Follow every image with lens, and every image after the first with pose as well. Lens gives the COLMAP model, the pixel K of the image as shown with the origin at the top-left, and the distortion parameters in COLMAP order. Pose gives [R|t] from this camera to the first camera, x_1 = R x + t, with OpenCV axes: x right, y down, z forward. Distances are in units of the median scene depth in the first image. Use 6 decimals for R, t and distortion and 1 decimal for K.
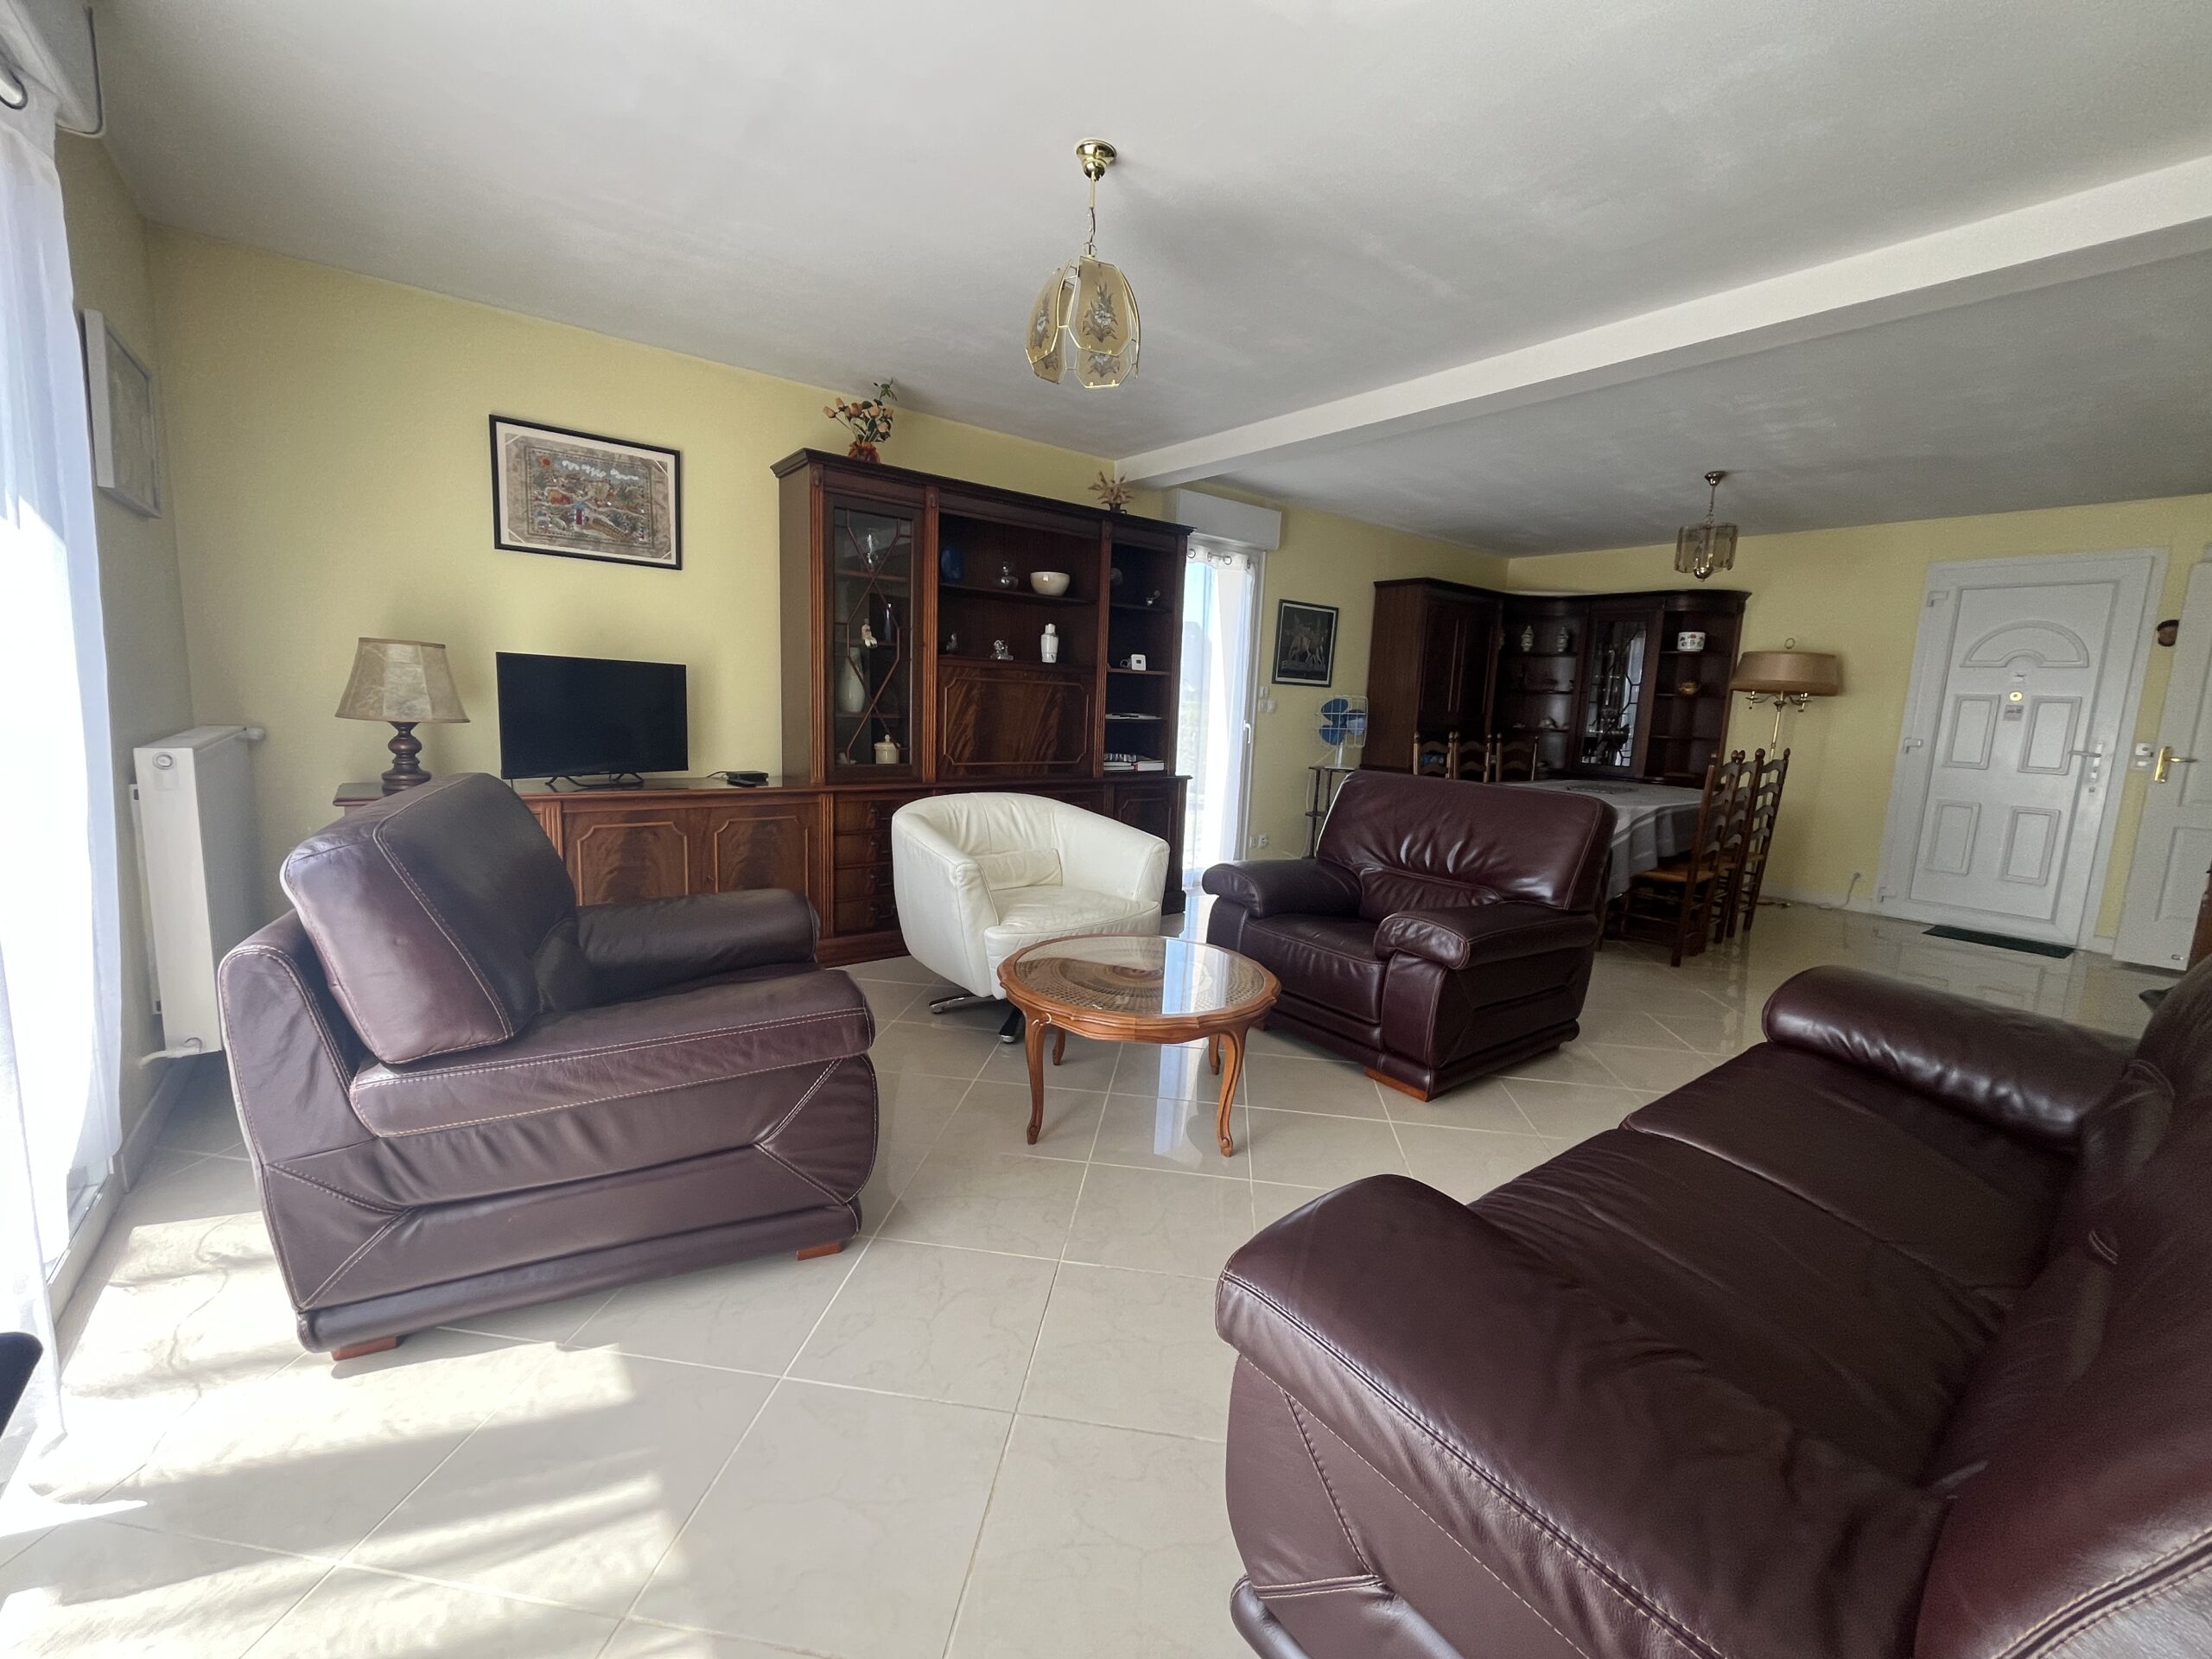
lens RADIAL K [[903.8, 0, 1100.5], [0, 903.8, 821.1], [0, 0, 1]] dist [-0.001751, -0.000519]
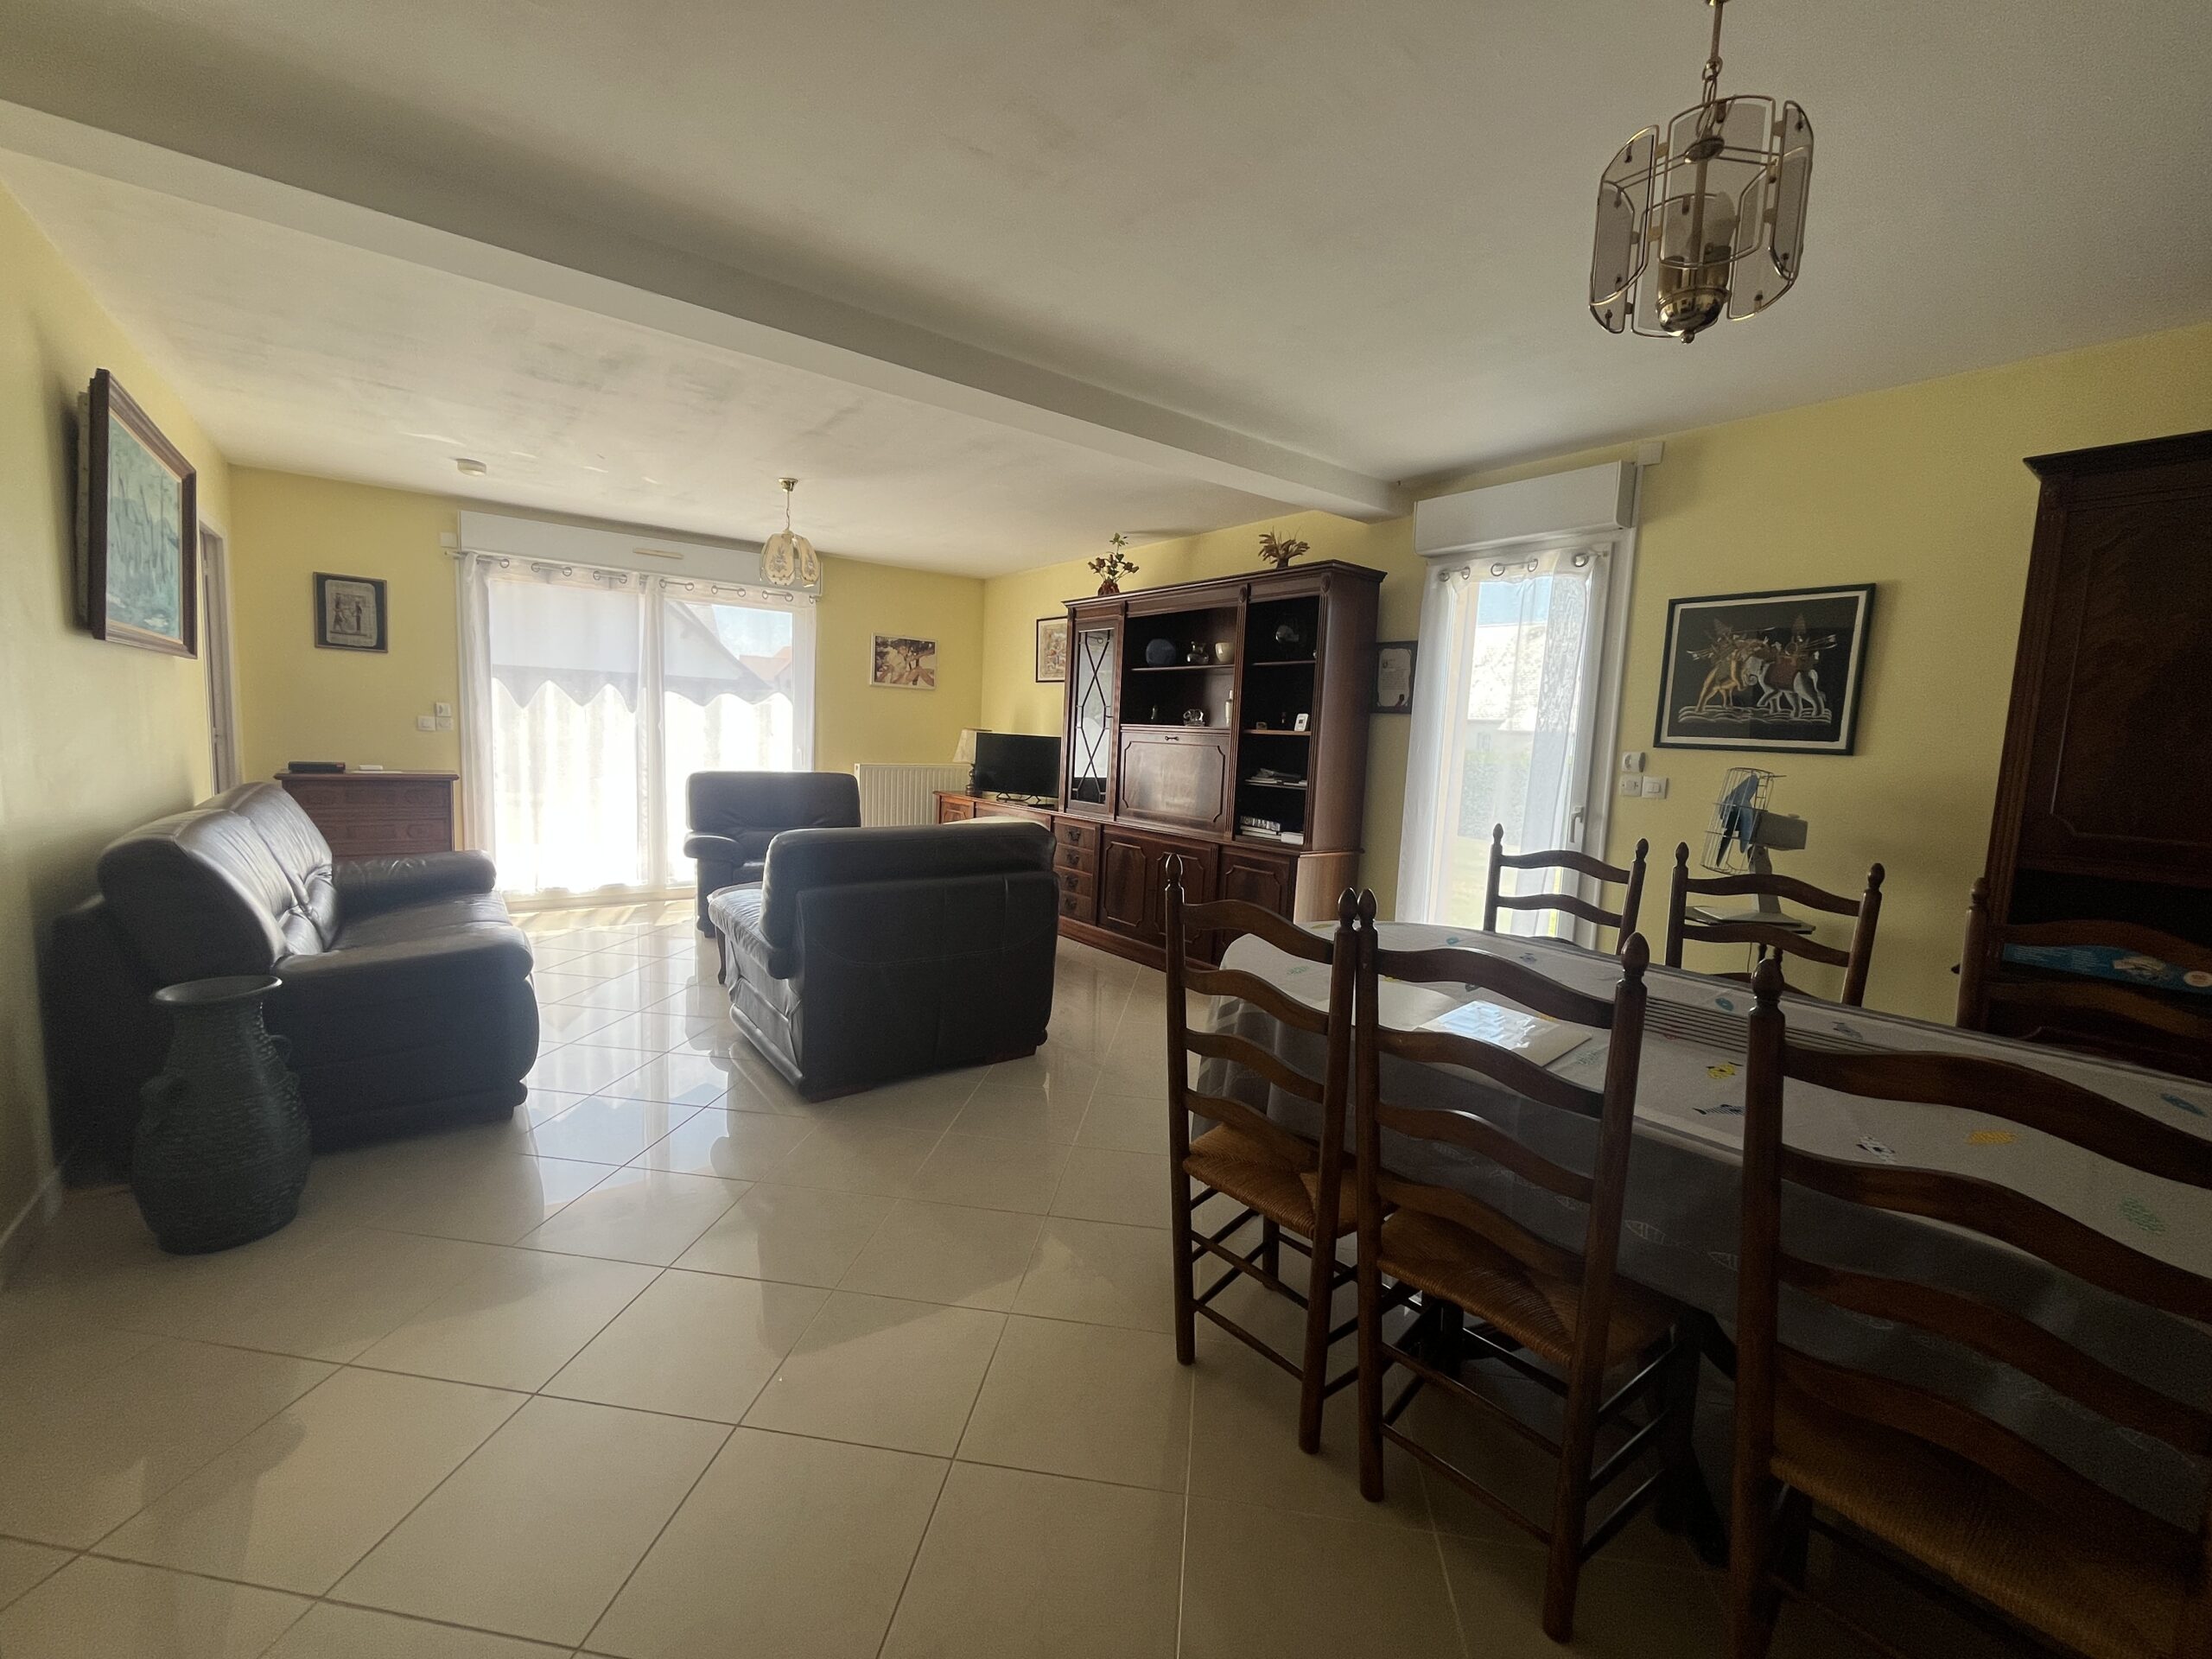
lens RADIAL K [[903.8, 0, 1100.5], [0, 903.8, 821.1], [0, 0, 1]] dist [-0.001751, -0.000519]
pose [[0.003539, 0.059812, -0.998203, 0.819869], [-0.170639, 0.983605, 0.058332, -0.084789], [0.985327, 0.170126, 0.013688, 0.700062]]
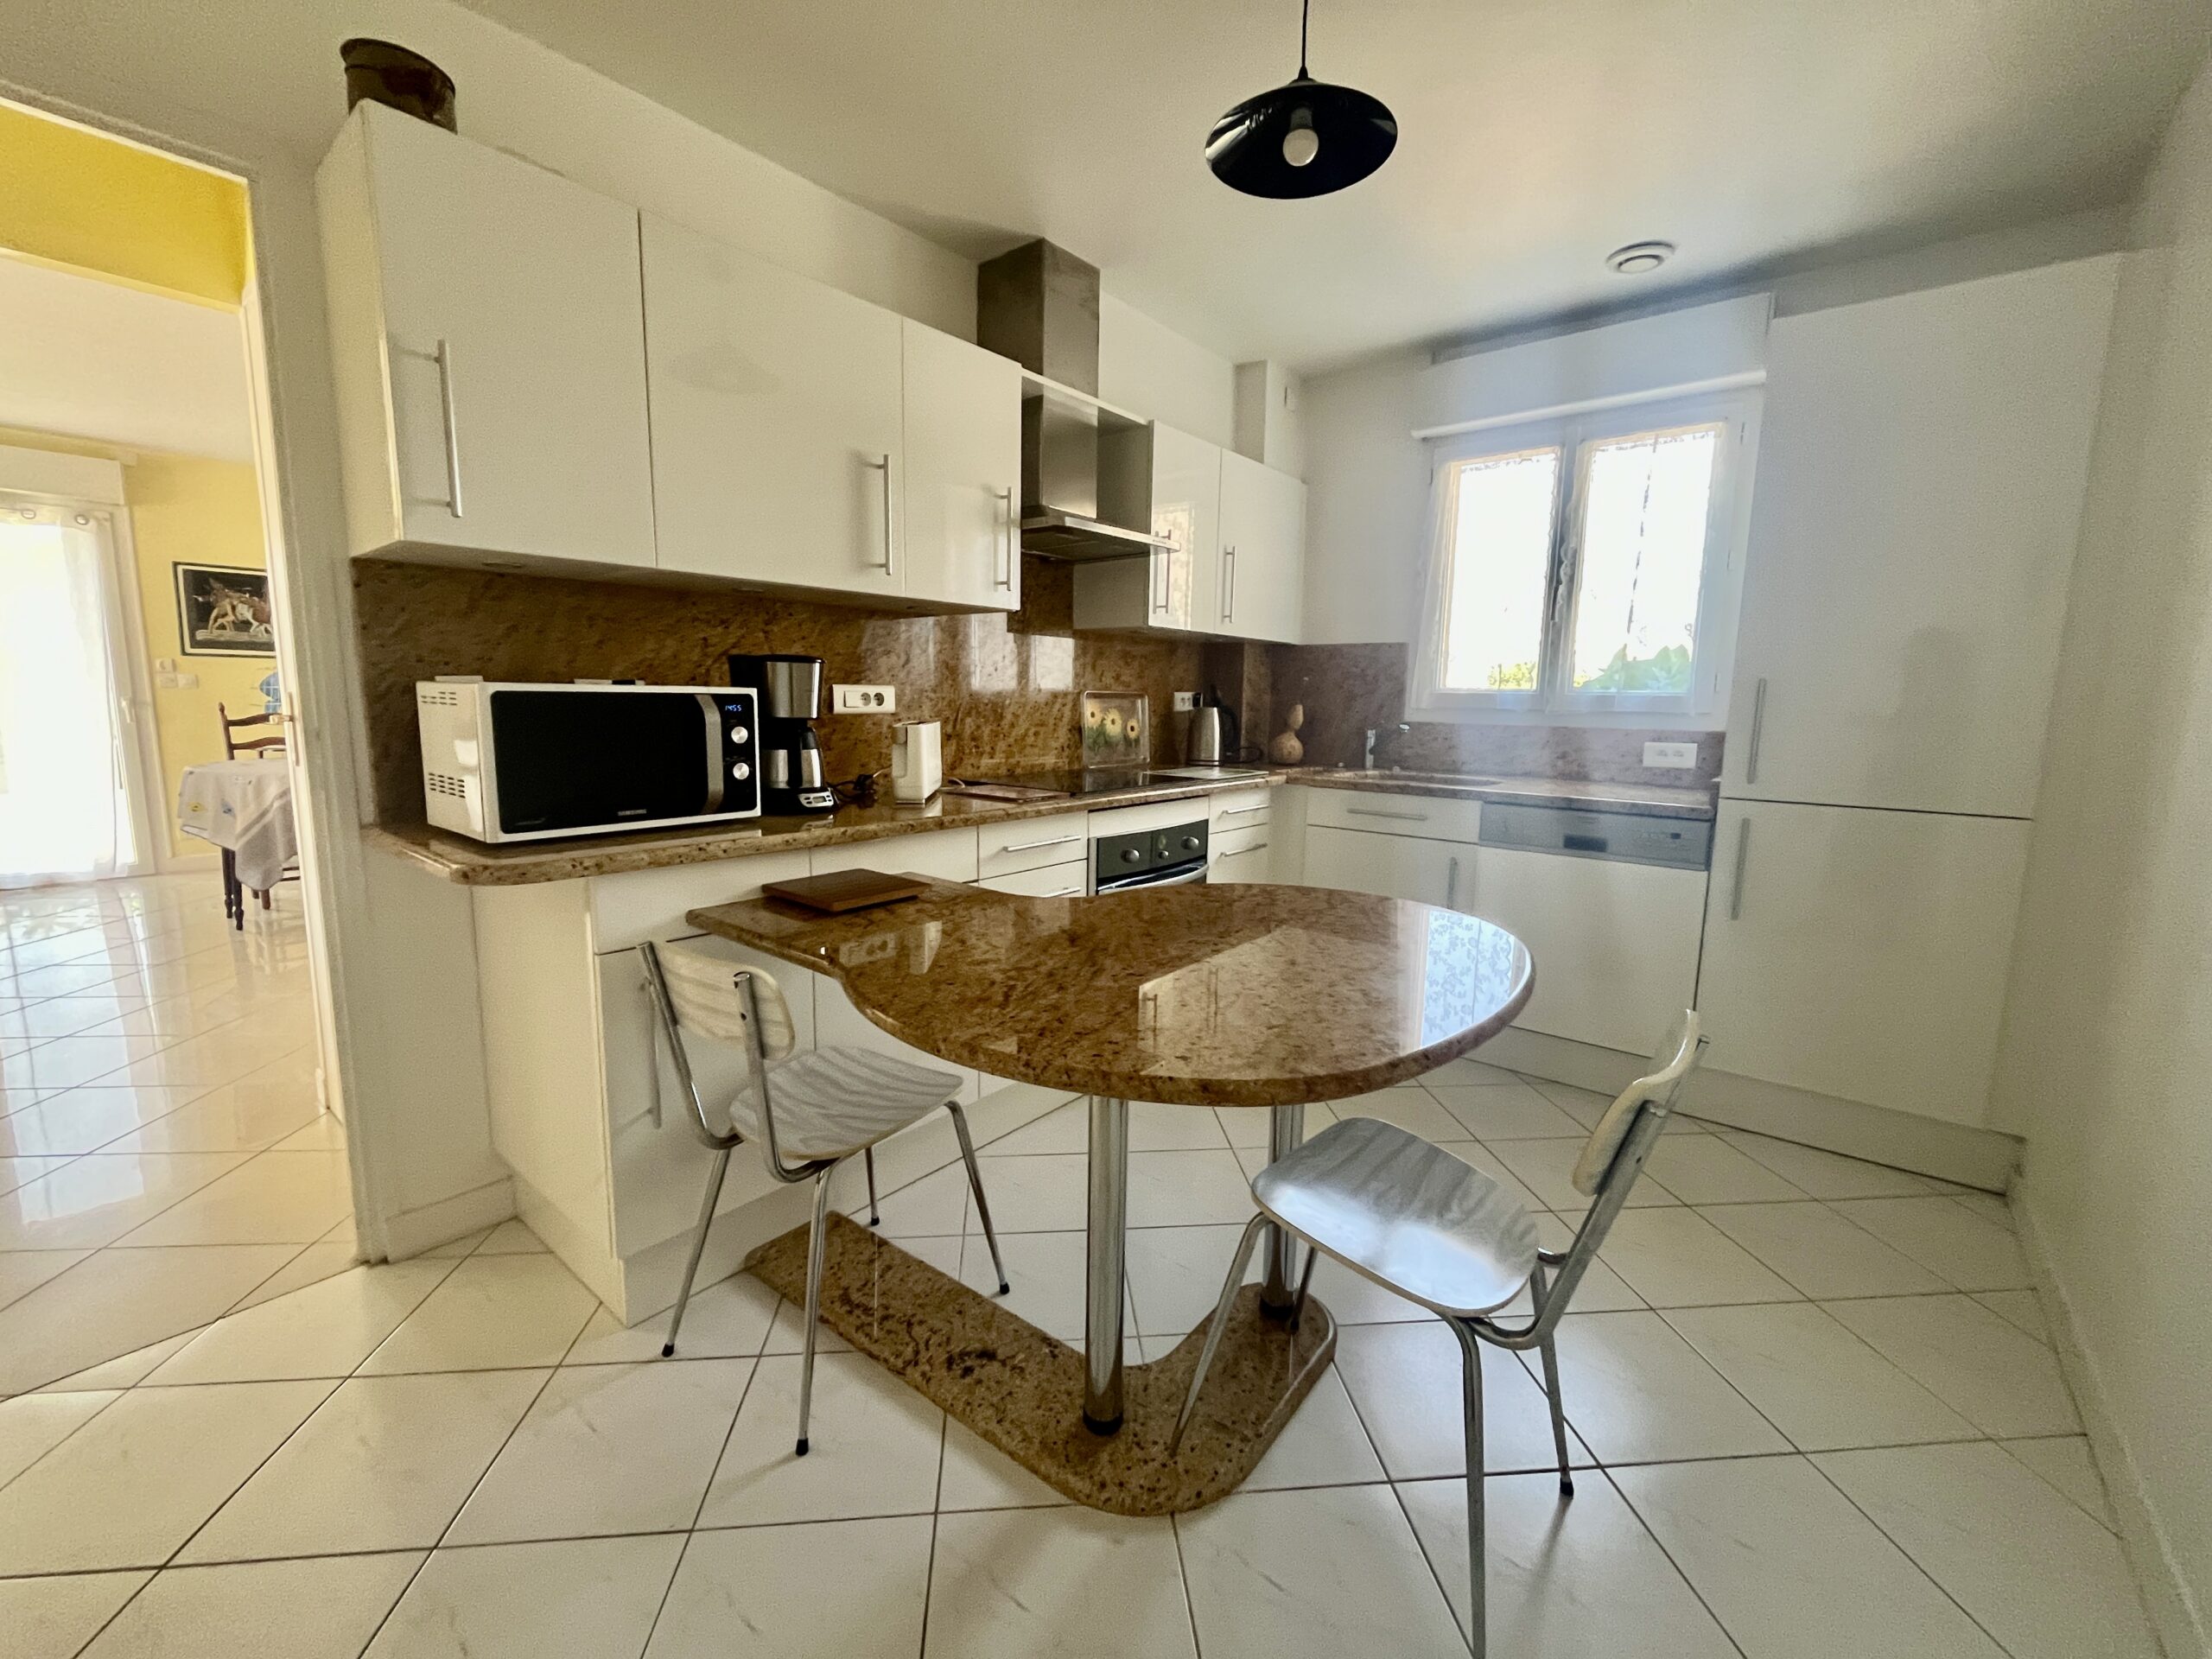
lens RADIAL K [[903.8, 0, 1100.5], [0, 903.8, 821.1], [0, 0, 1]] dist [-0.001751, -0.000519]
pose [[0.970734, -0.060767, 0.232342, 0.923875], [0.057091, 0.998115, 0.022516, 0.048362], [-0.233273, -0.008593, 0.972373, -0.097325]]
